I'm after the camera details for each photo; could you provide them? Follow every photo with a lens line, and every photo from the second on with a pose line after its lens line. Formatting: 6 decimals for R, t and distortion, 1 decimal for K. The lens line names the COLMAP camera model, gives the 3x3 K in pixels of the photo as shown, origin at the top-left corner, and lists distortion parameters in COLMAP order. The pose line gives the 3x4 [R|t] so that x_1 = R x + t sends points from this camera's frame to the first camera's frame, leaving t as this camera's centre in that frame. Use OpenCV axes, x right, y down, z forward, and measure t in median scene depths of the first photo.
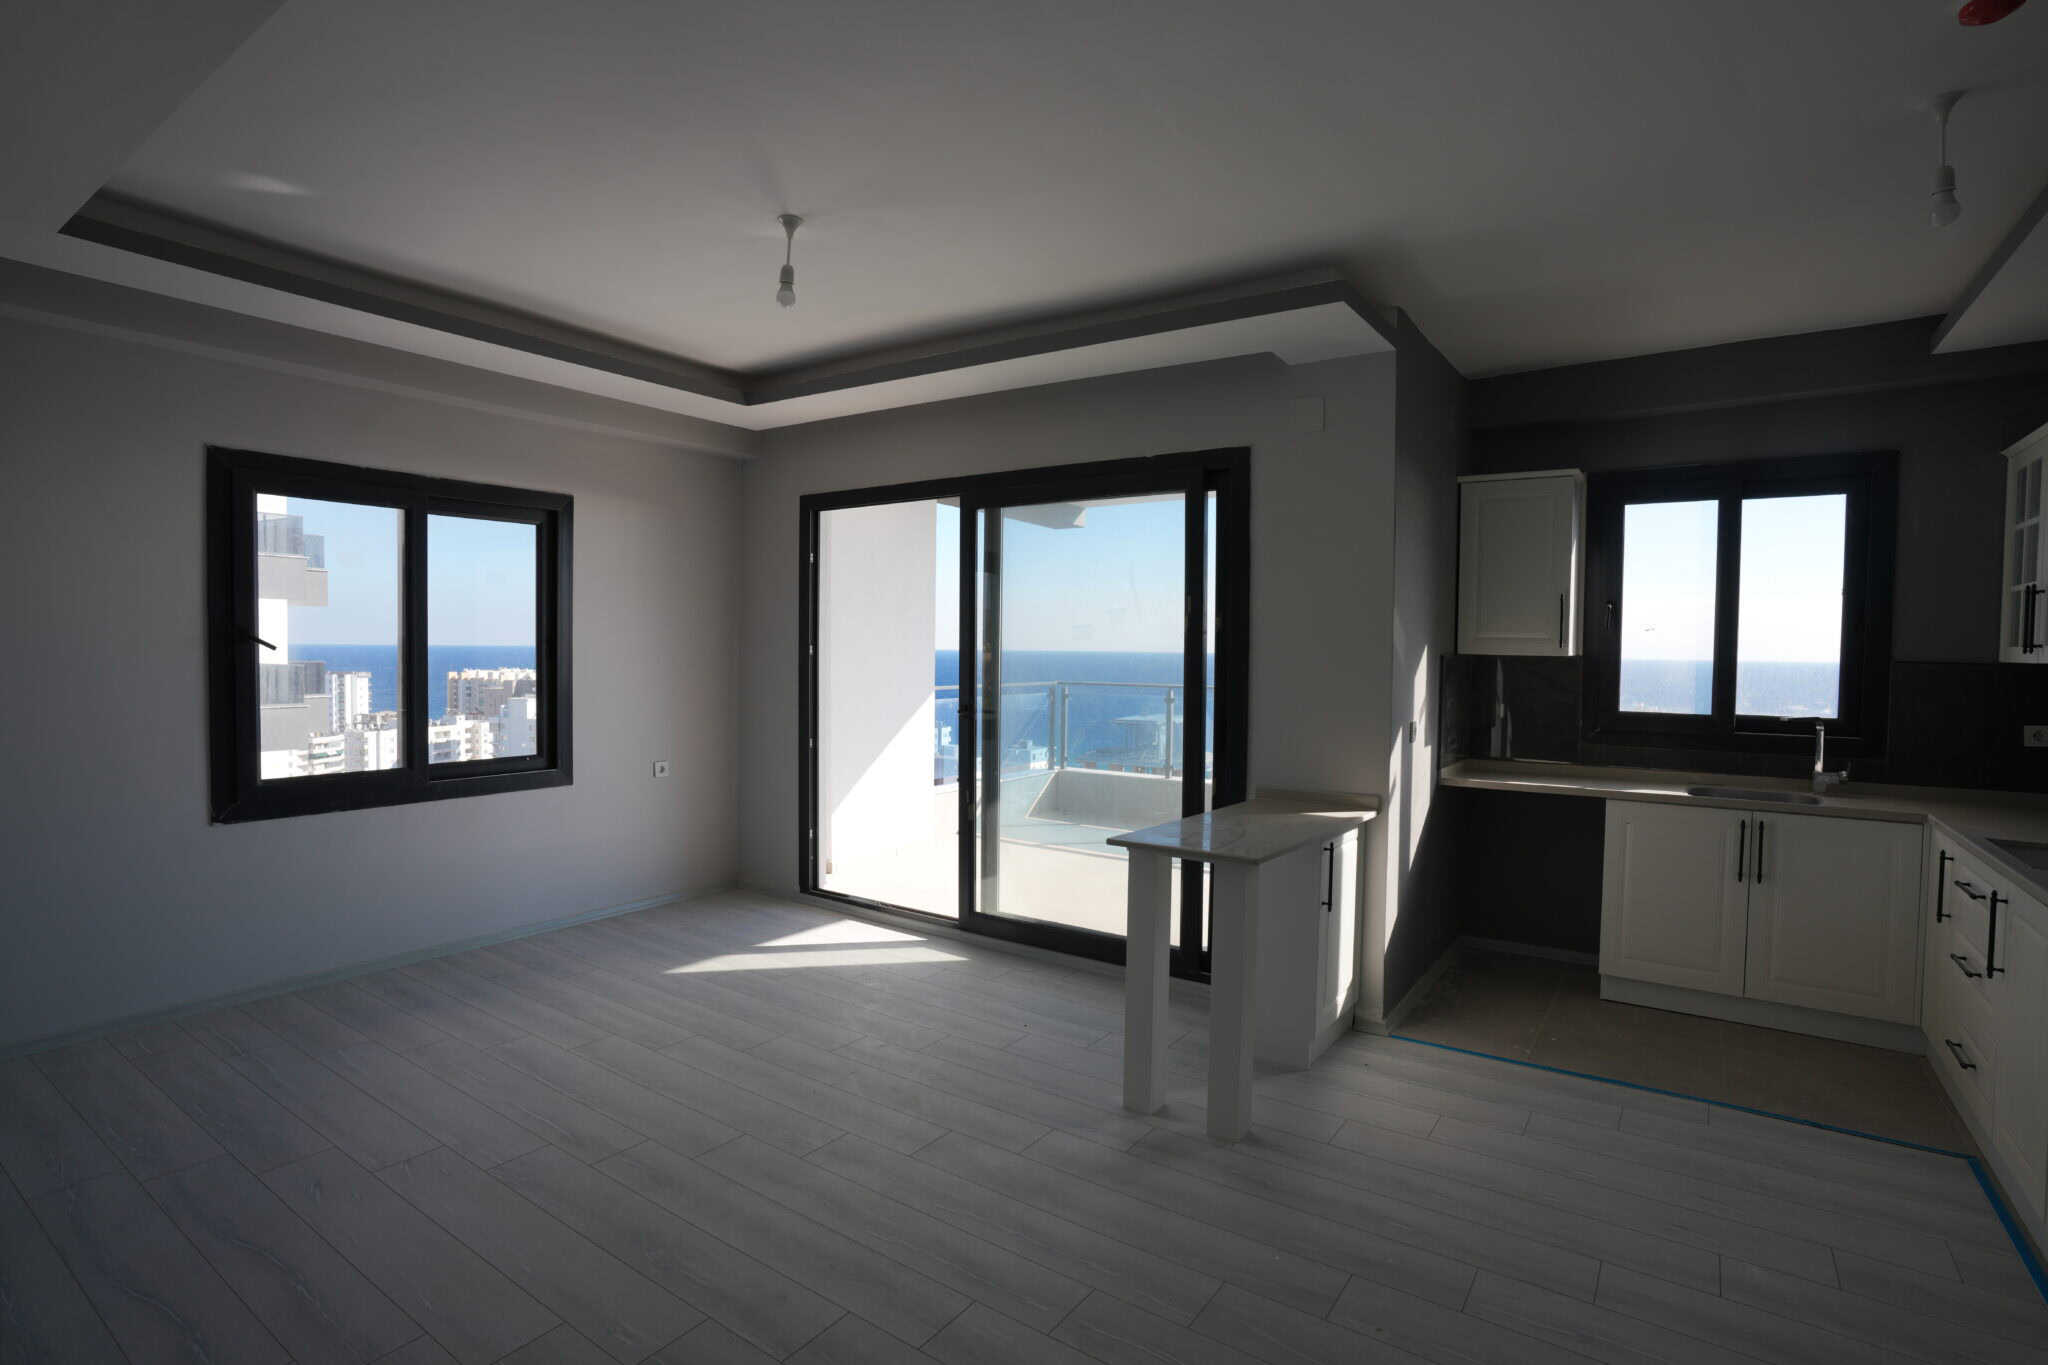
lens RADIAL K [[999.4, 0, 1022.9], [0, 999.4, 680.2], [0, 0, 1]] dist [-0.082202, 0.038318]
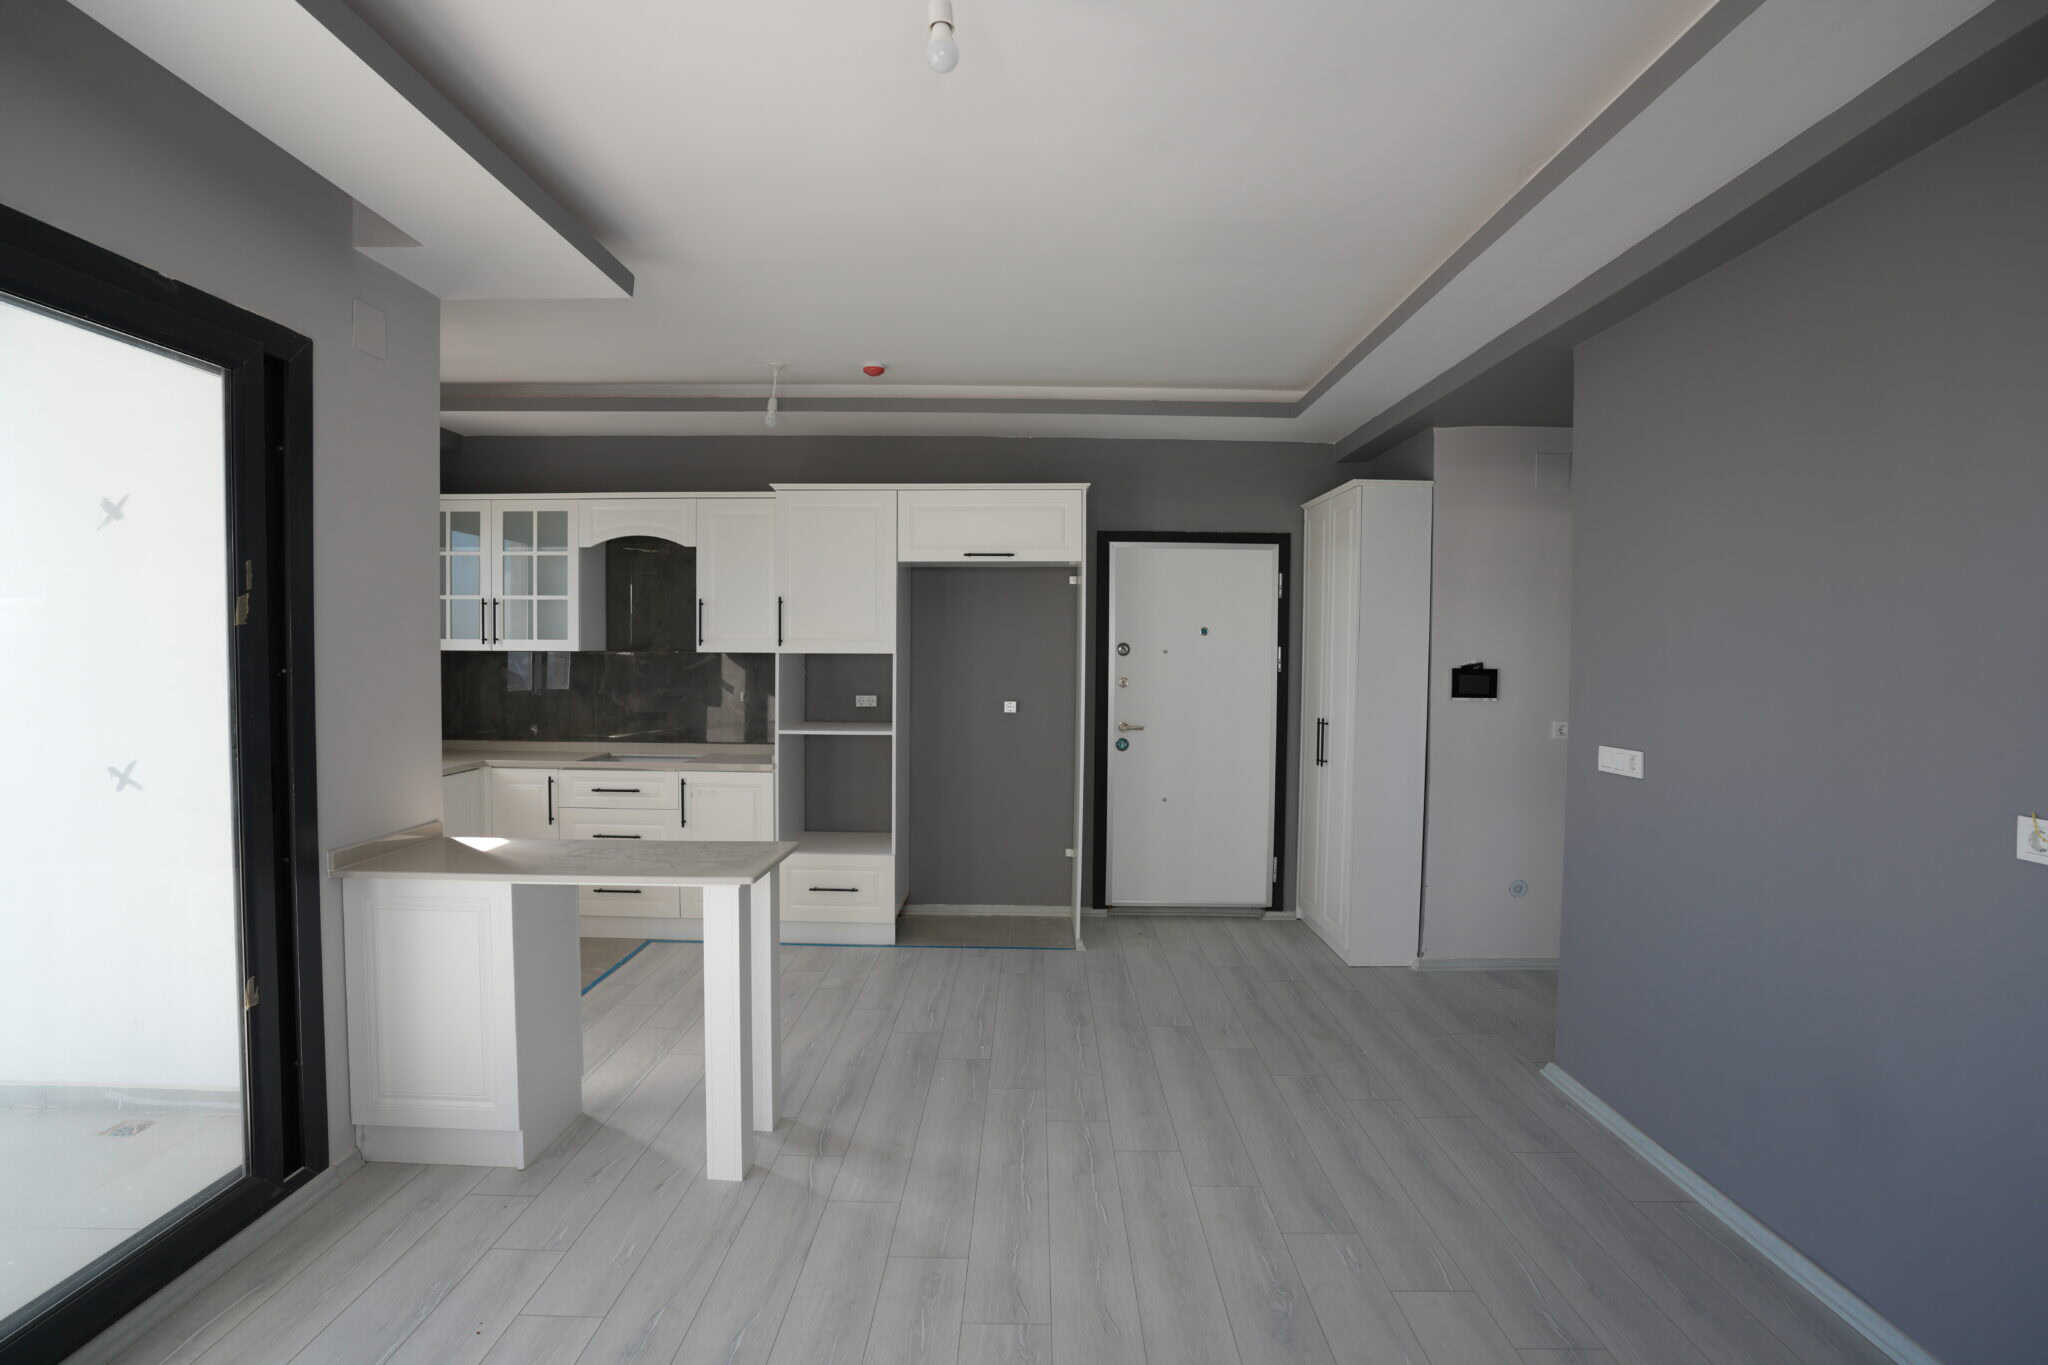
lens RADIAL K [[1003.7, 0, 1017.5], [0, 1003.7, 680.9], [0, 0, 1]] dist [-0.089217, 0.048303]
pose [[-0.555471, -0.042323, 0.830458, -0.558249], [0.012103, 0.998187, 0.058966, -0.042437], [-0.831448, 0.042805, -0.553951, 0.955109]]
